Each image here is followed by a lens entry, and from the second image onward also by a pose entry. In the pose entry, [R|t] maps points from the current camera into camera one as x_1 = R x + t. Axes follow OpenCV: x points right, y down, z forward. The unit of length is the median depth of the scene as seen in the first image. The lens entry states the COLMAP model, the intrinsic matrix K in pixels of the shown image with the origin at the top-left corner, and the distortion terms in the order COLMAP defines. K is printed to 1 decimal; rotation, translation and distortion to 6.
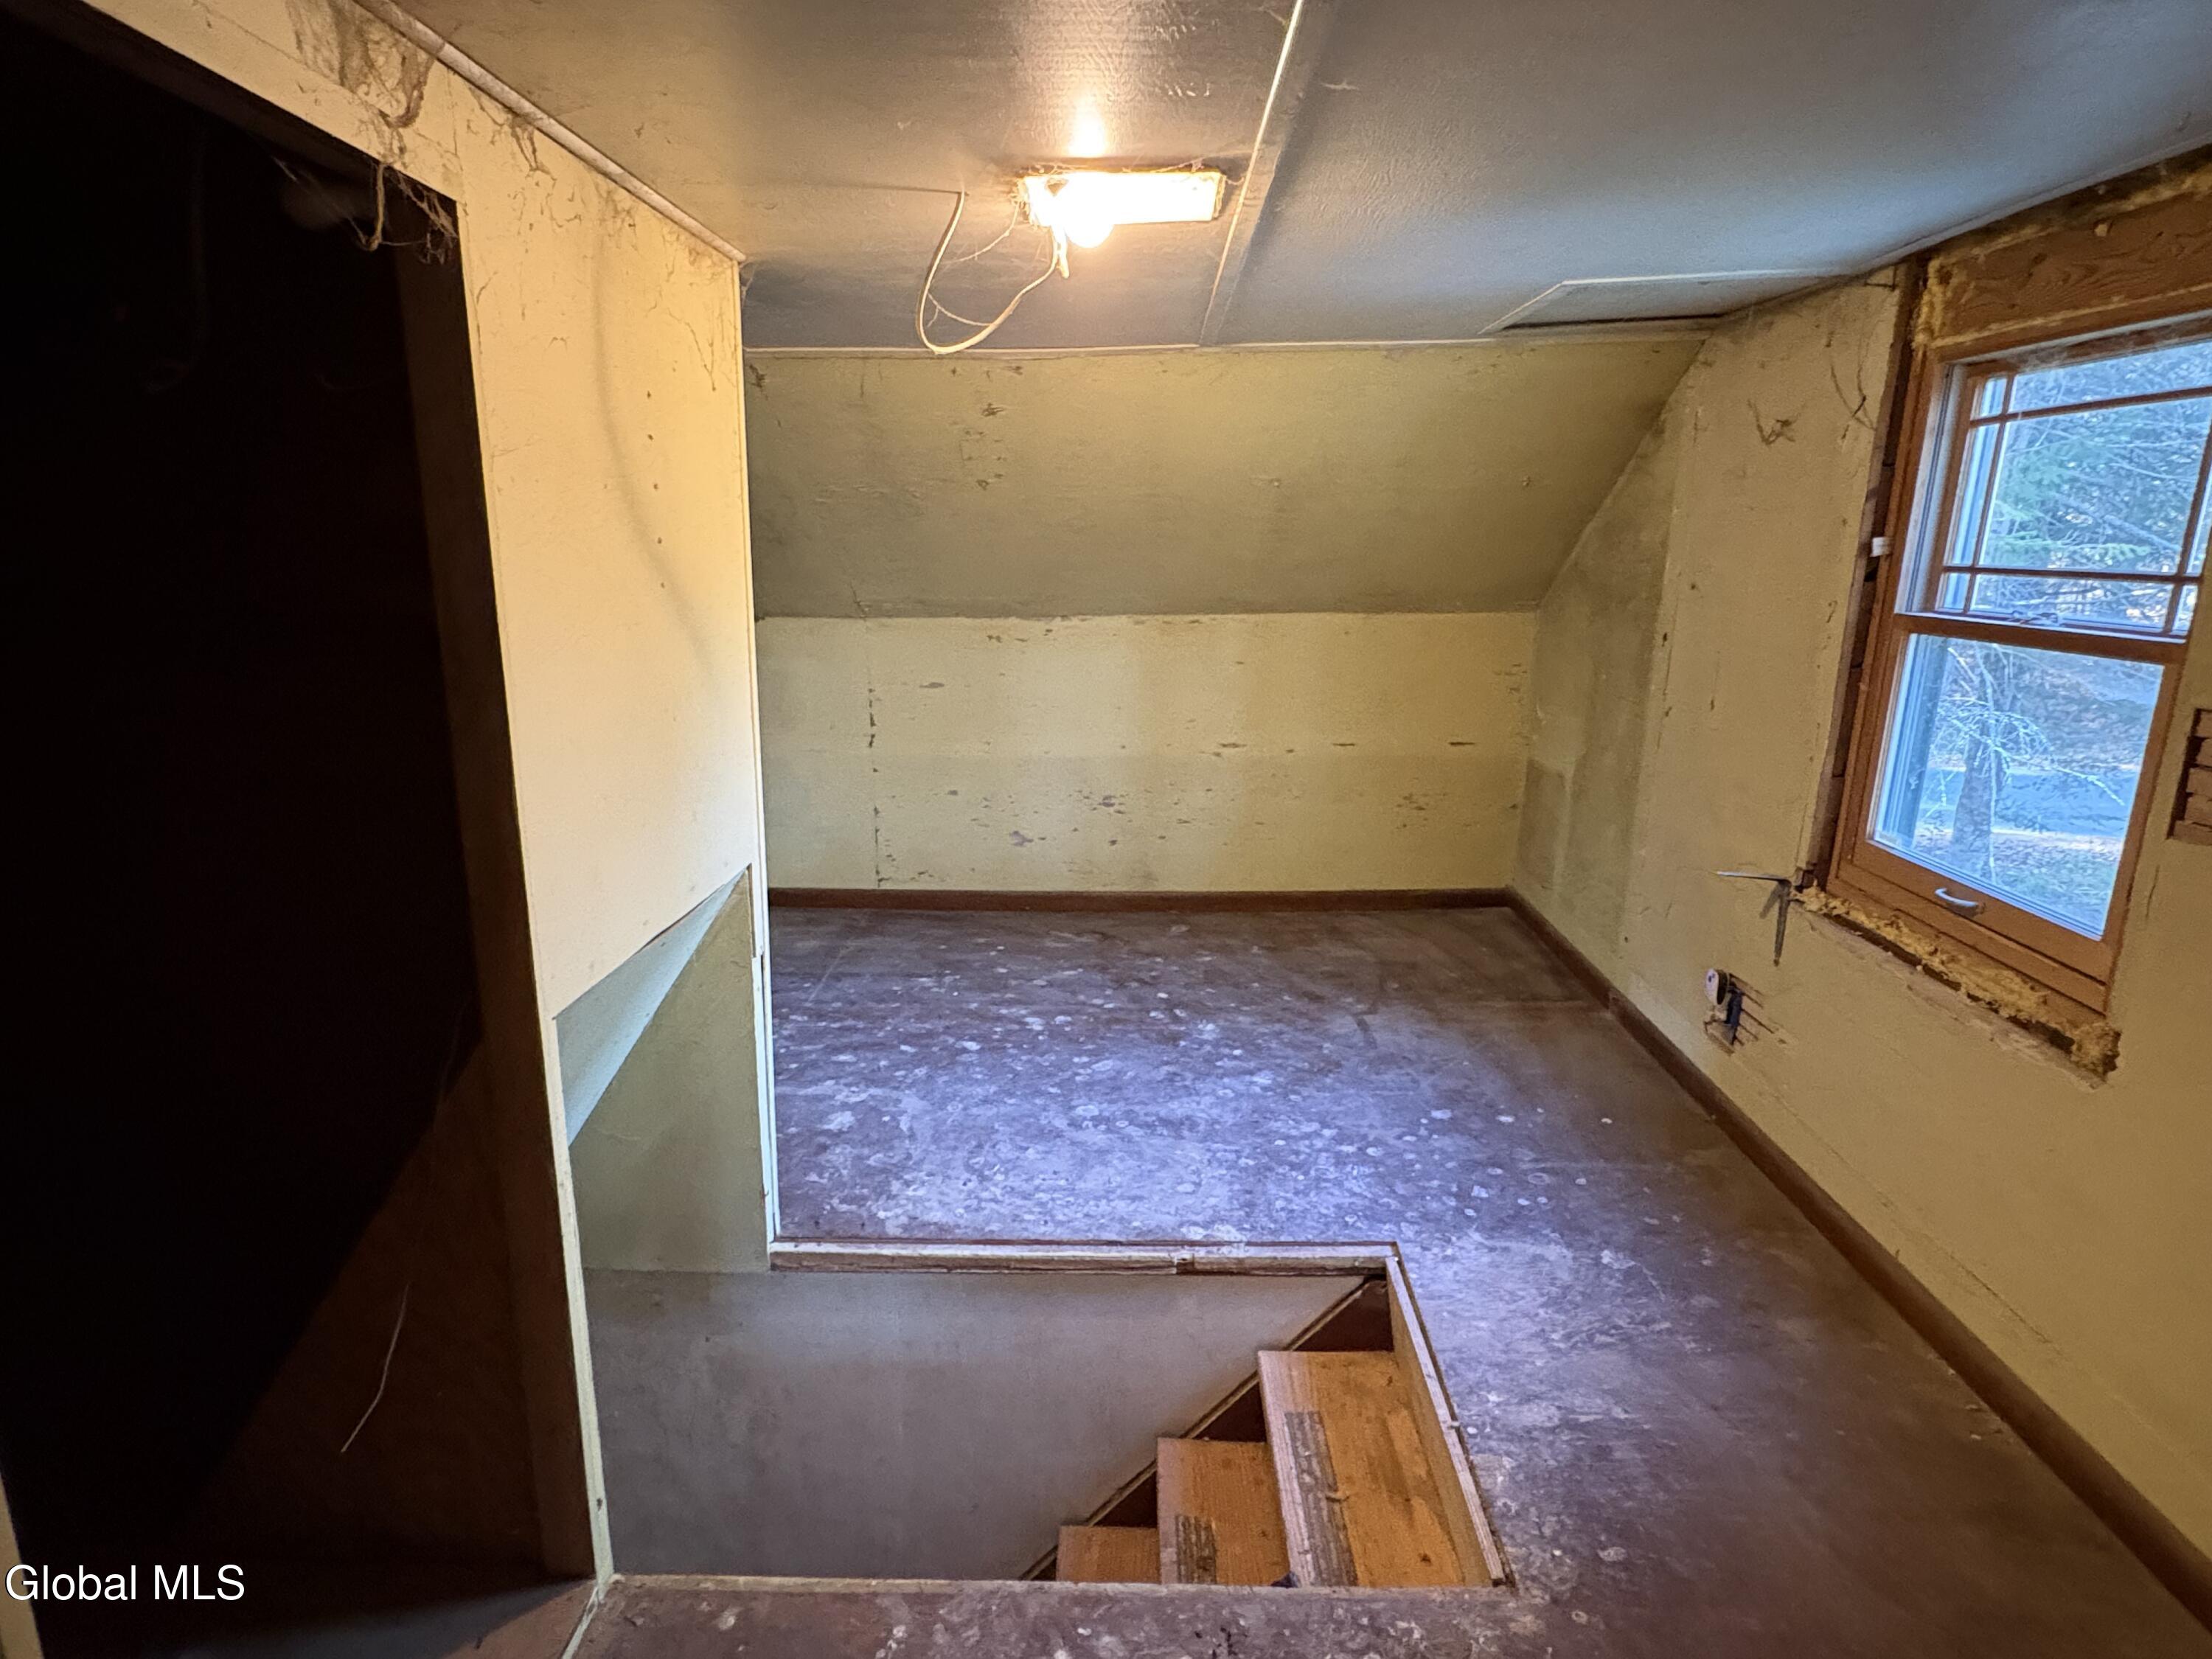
lens RADIAL K [[1168.4, 0, 1103.4], [0, 1168.4, 822.8], [0, 0, 1]] dist [-0.002692, 0.001737]
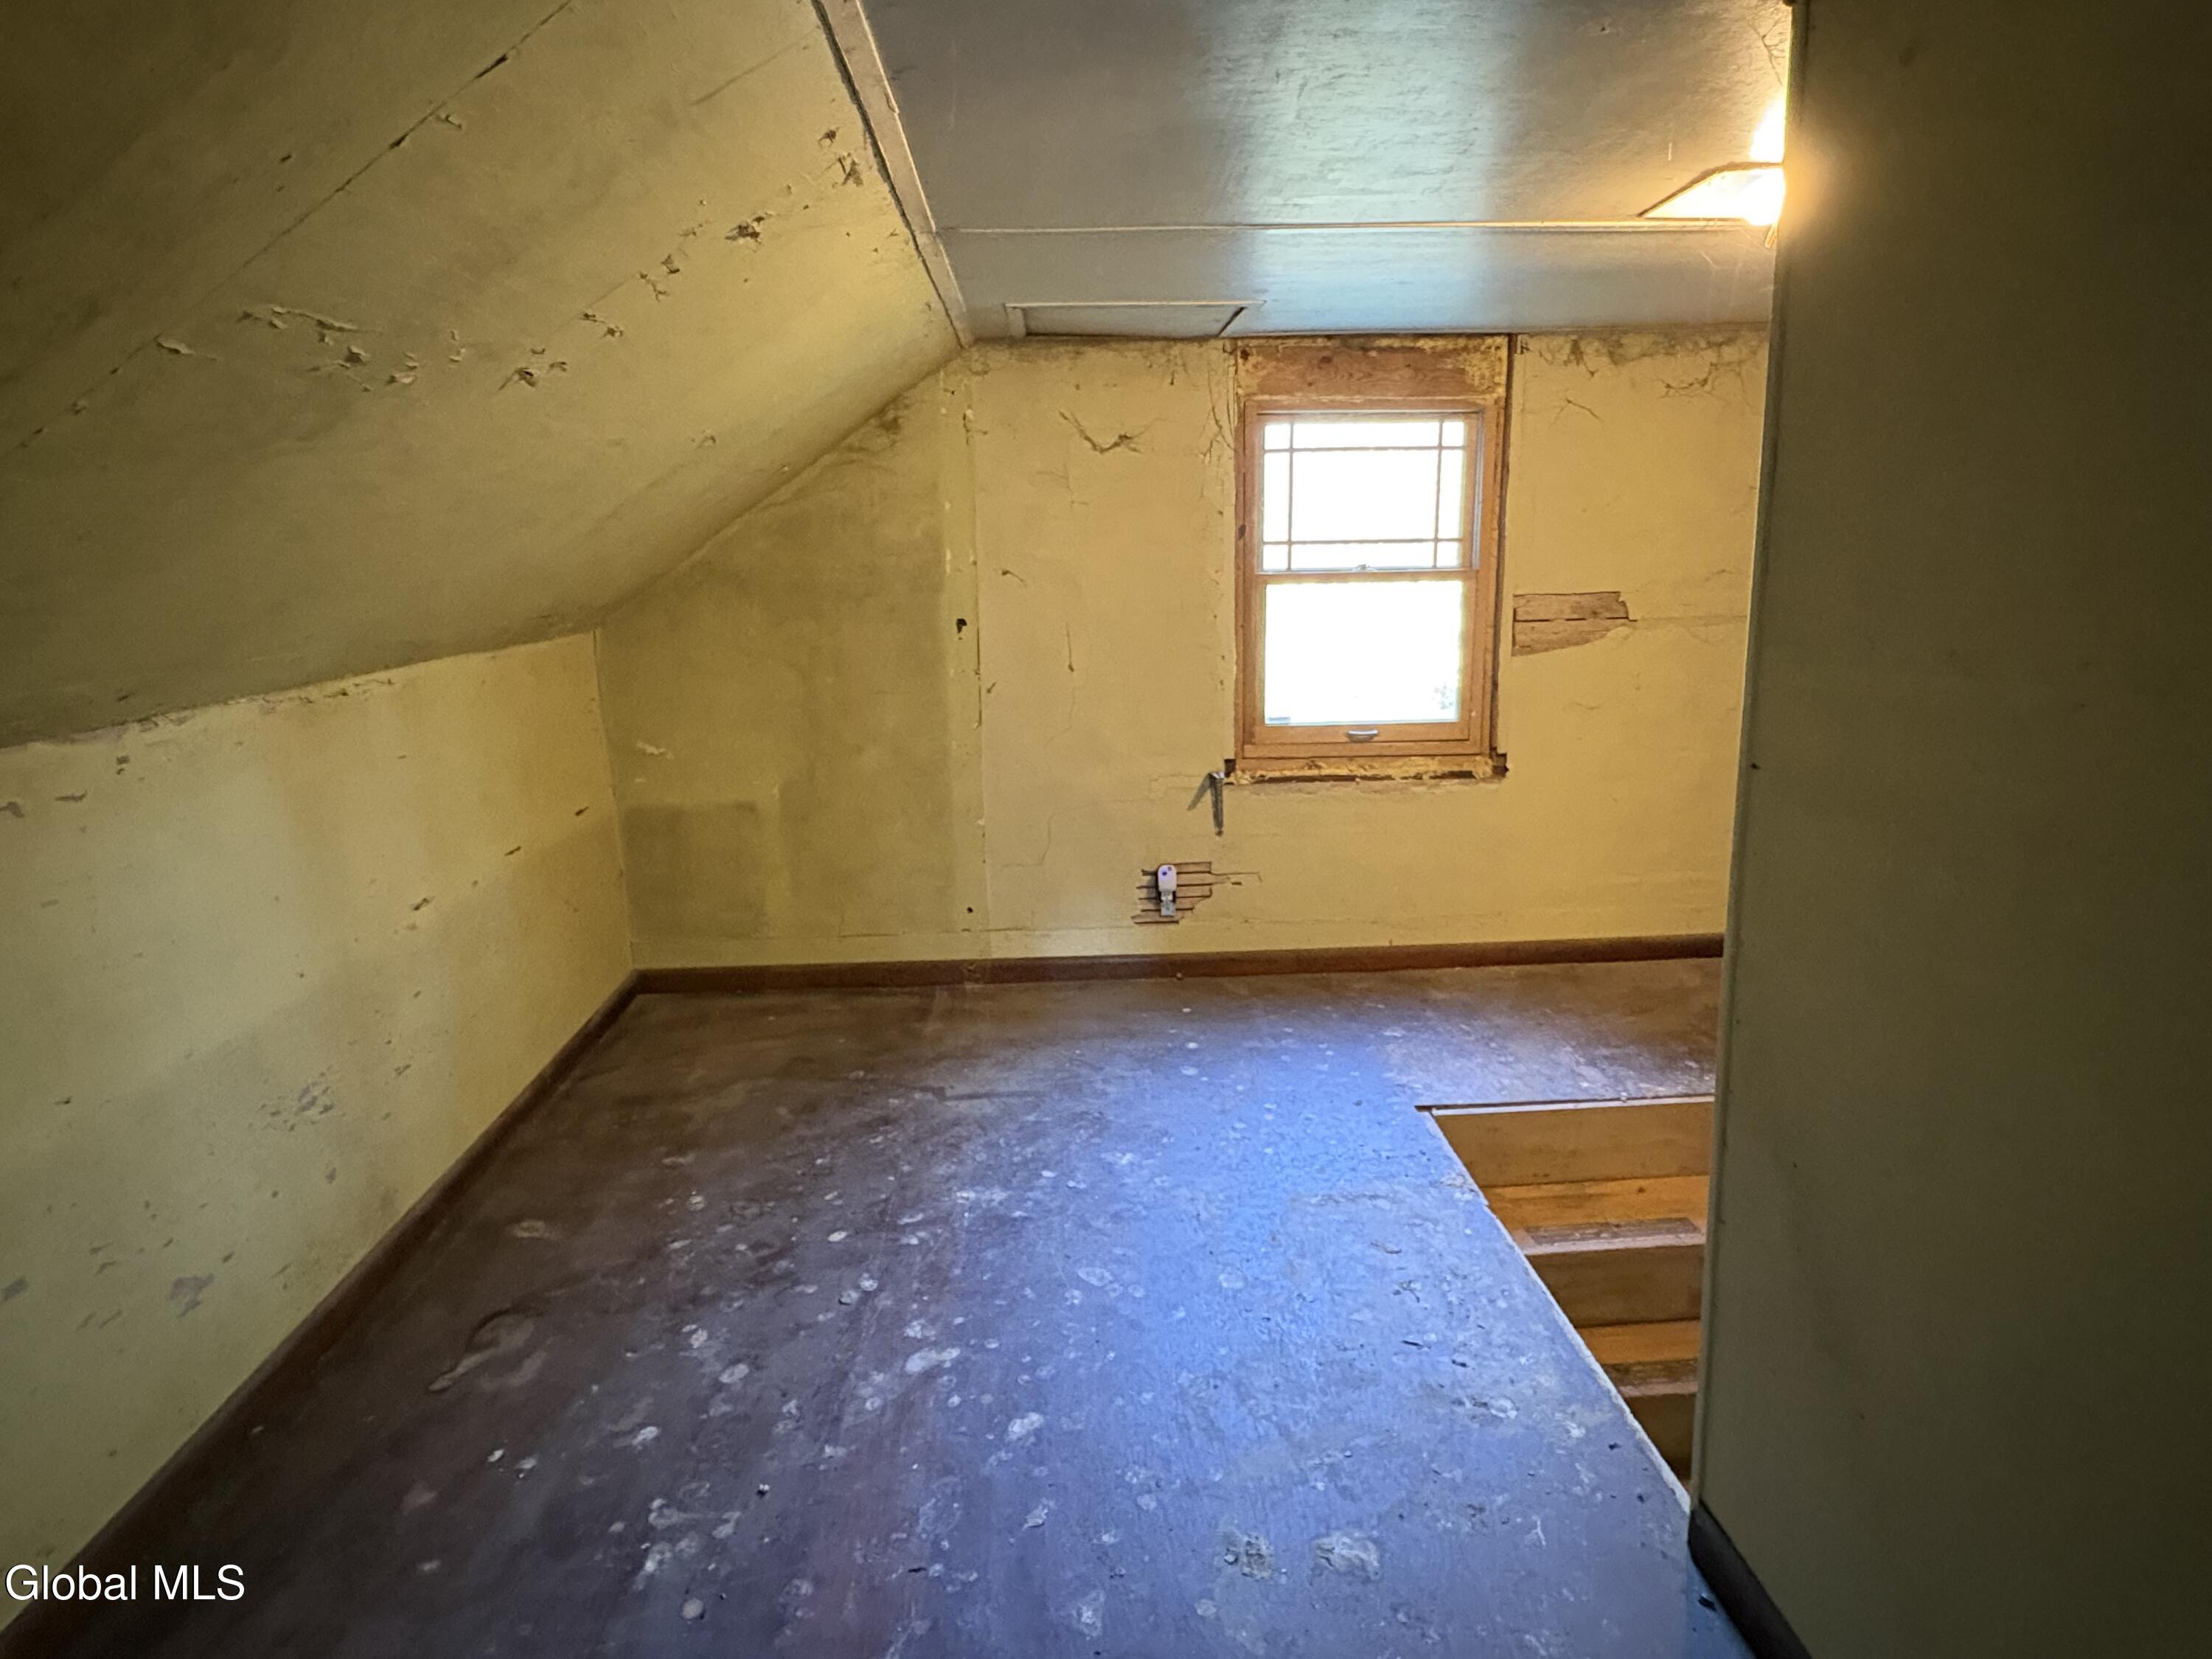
lens RADIAL K [[1168.4, 0, 1109.7], [0, 1168.4, 824.5], [0, 0, 1]] dist [-0.002692, 0.001737]
pose [[-0.074981, -0.223798, 0.971747, -0.585800], [0.258866, 0.936713, 0.235704, -0.193656], [-0.962999, 0.269226, -0.012302, 0.887994]]
